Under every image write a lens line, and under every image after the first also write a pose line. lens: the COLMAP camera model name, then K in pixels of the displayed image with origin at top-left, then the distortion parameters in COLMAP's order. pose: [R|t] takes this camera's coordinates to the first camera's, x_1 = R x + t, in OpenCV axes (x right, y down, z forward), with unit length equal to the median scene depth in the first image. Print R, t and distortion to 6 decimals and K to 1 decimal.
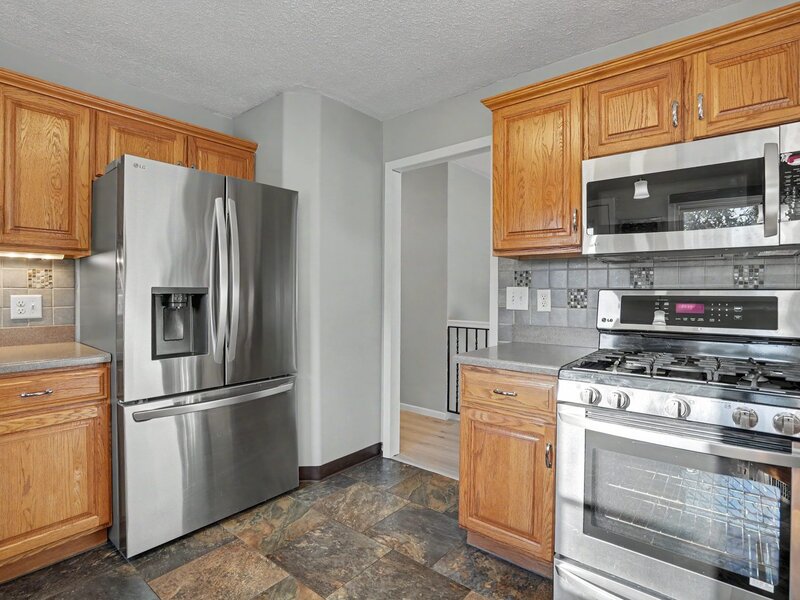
lens RADIAL K [[423.2, 0, 398.4], [0, 423.2, 294.3], [0, 0, 1]] dist [-0.065329, 0.034178]
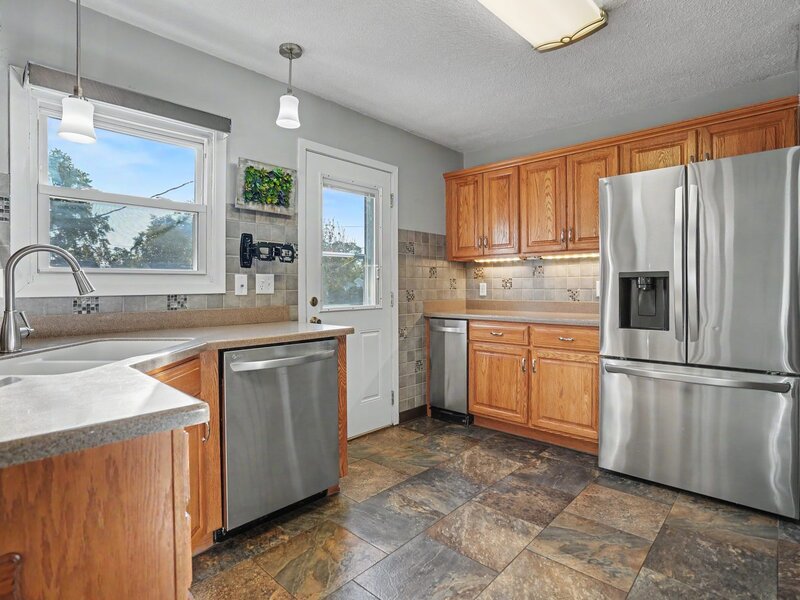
lens RADIAL K [[423.2, 0, 398.4], [0, 423.2, 294.3], [0, 0, 1]] dist [-0.065329, 0.034178]
pose [[-0.063167, 0.012464, -0.997925, 0.754562], [0.000479, 0.999922, 0.012459, 0.034067], [0.998003, 0.000309, -0.063169, 0.386968]]
